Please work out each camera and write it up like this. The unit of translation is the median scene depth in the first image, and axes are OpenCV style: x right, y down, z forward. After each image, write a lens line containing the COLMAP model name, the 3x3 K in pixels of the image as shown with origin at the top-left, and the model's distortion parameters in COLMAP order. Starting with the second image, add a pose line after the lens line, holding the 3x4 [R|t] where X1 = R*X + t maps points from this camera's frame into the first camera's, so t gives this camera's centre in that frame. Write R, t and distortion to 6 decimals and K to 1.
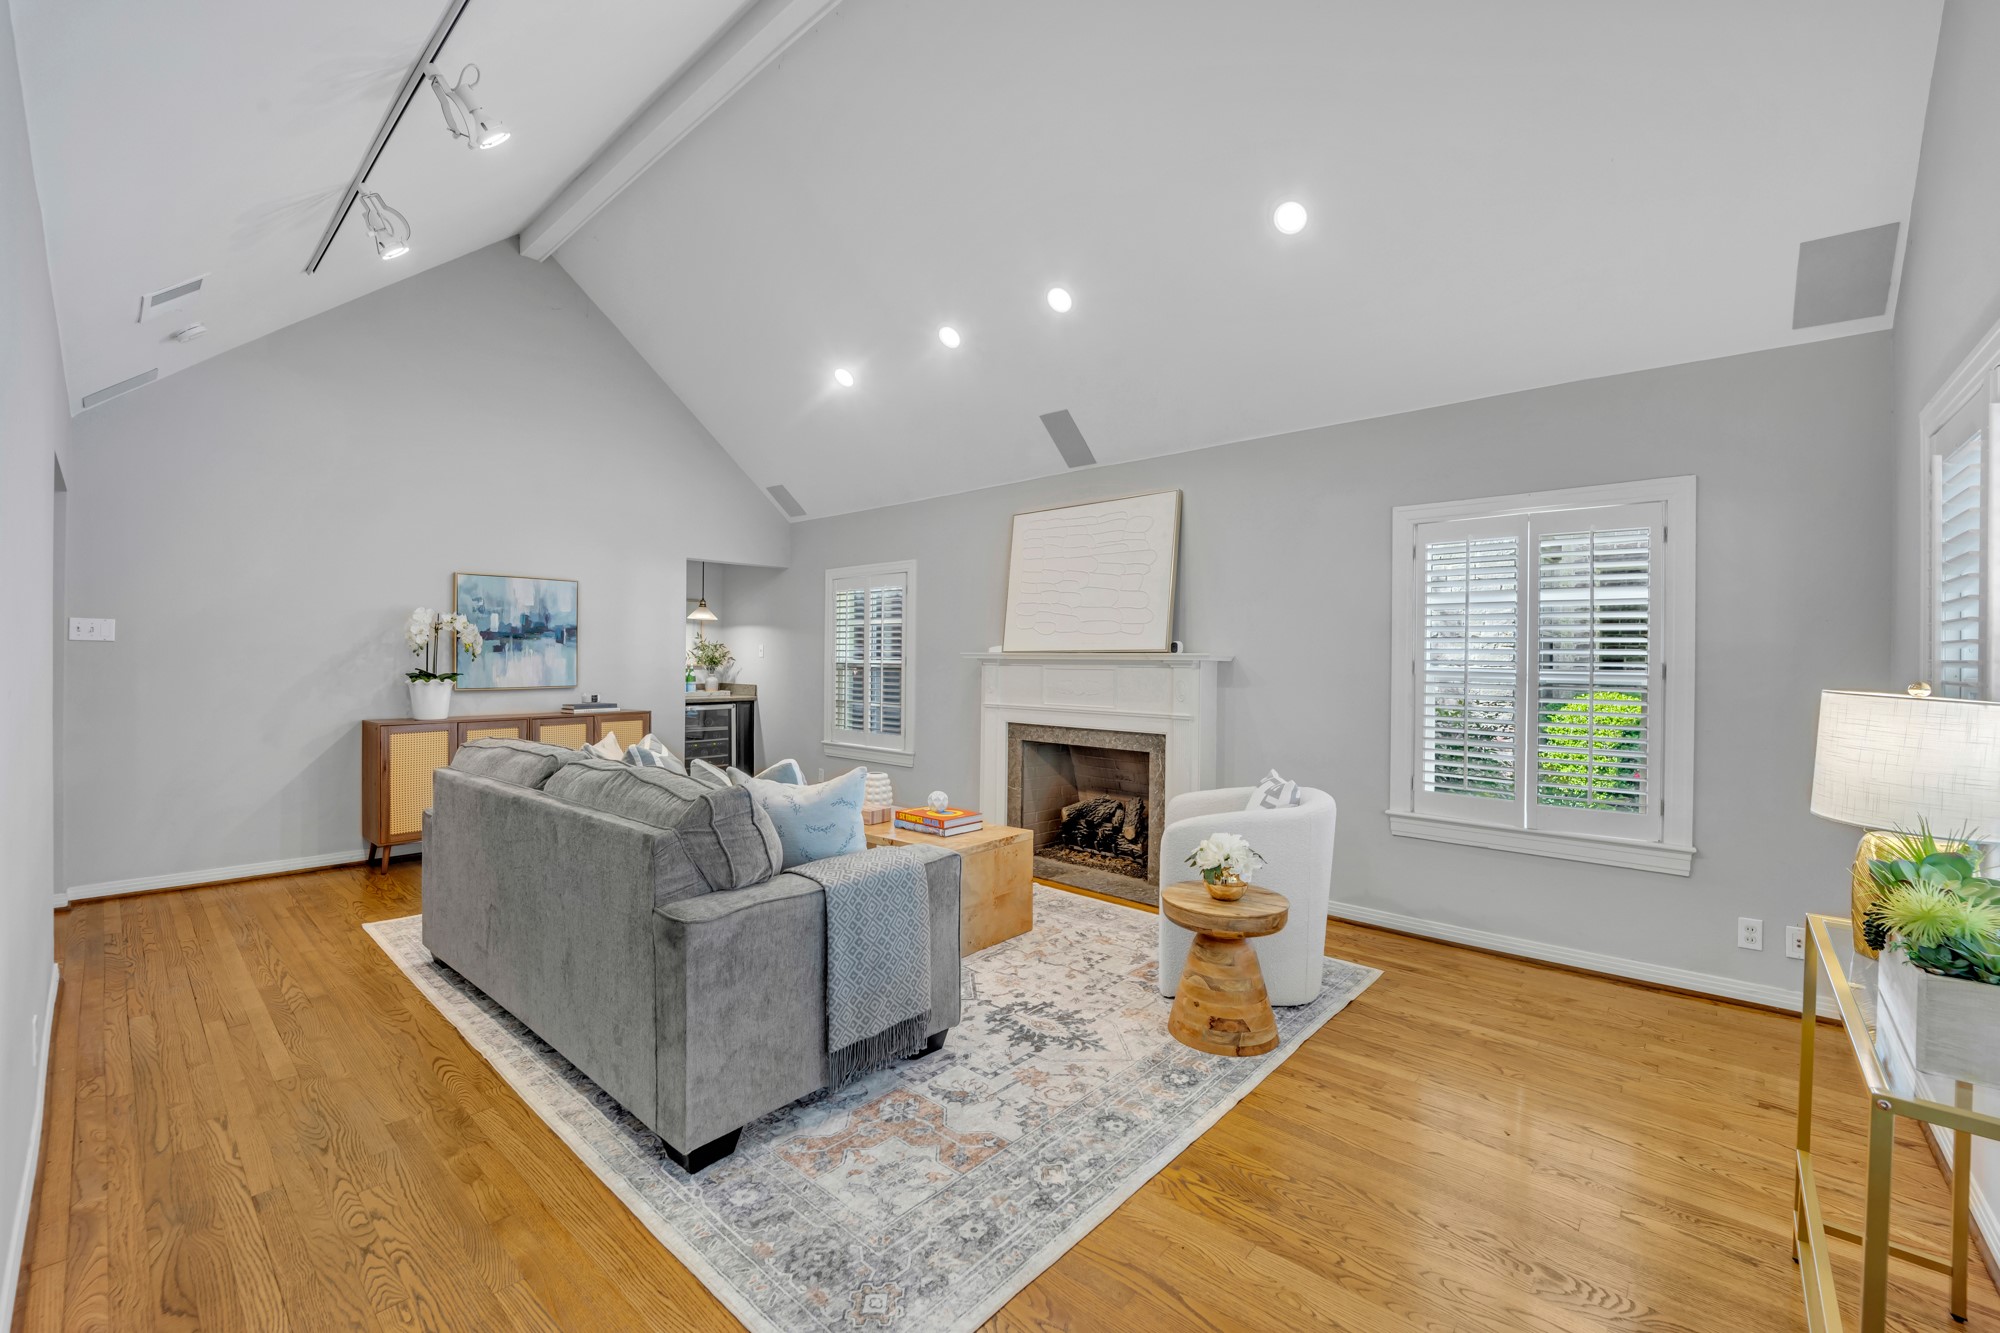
lens RADIAL K [[821.5, 0, 994.3], [0, 821.5, 665.0], [0, 0, 1]] dist [-0.010389, -0.002368]
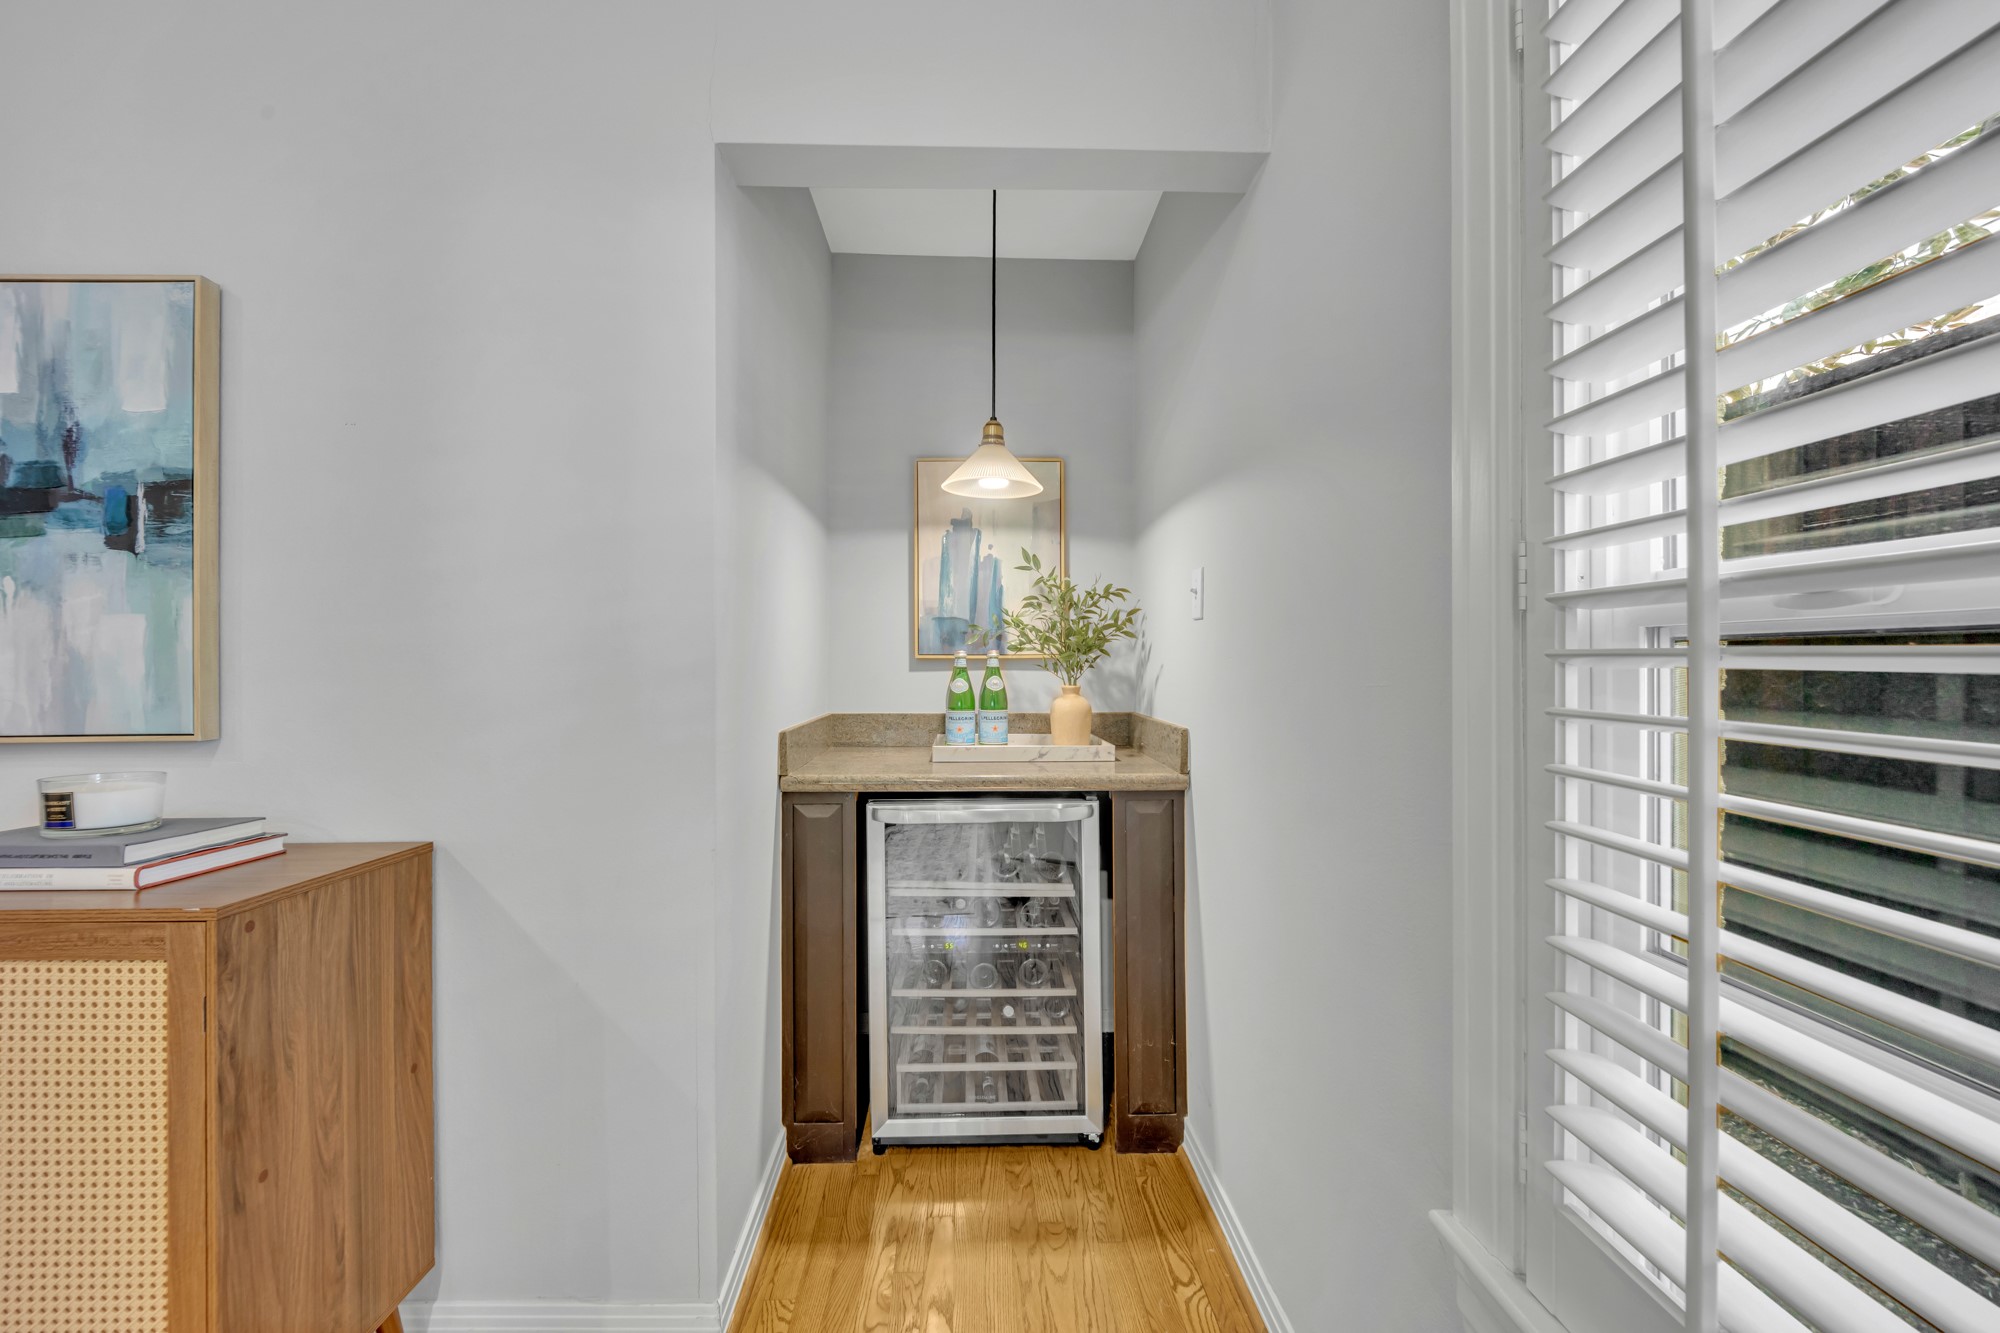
lens RADIAL K [[821.5, 0, 998.8], [0, 821.5, 660.0], [0, 0, 1]] dist [-0.010389, -0.002368]
pose [[0.691300, -0.007947, -0.722524, -0.192447], [0.000756, 0.999947, -0.010276, 0.007359], [0.722568, 0.006558, 0.691269, 1.020558]]
